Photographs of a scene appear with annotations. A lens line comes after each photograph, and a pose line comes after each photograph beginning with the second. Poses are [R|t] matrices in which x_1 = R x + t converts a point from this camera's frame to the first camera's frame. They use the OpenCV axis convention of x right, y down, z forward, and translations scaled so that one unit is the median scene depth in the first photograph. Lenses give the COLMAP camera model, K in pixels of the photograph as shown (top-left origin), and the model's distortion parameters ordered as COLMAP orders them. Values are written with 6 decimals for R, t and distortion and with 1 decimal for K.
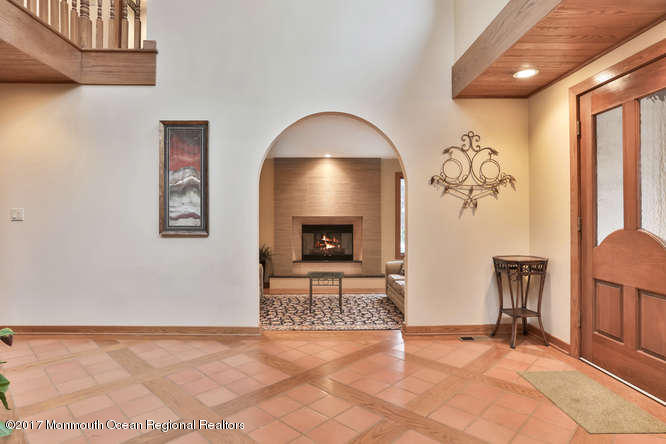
lens RADIAL K [[375.2, 0, 332.1], [0, 375.2, 222.4], [0, 0, 1]] dist [-0.036545, 0.001853]
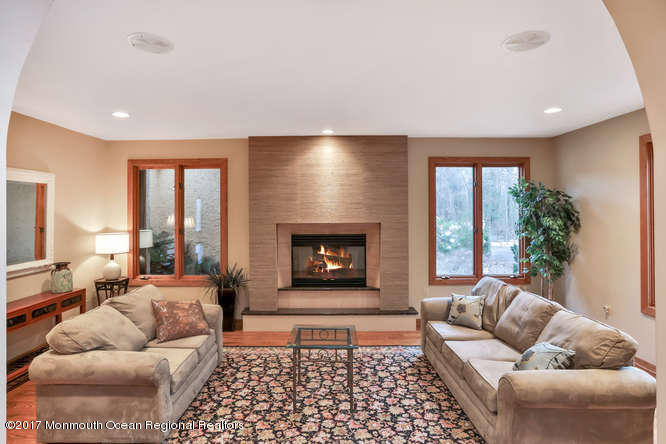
lens RADIAL K [[358.2, 0, 331.9], [0, 358.2, 217.1], [0, 0, 1]] dist [-0.021823, 0.000022]
pose [[0.999895, -0.007109, -0.012619, 0.002291], [0.007281, 0.999880, 0.013642, -0.035079], [0.012521, -0.013732, 0.999827, 0.354958]]
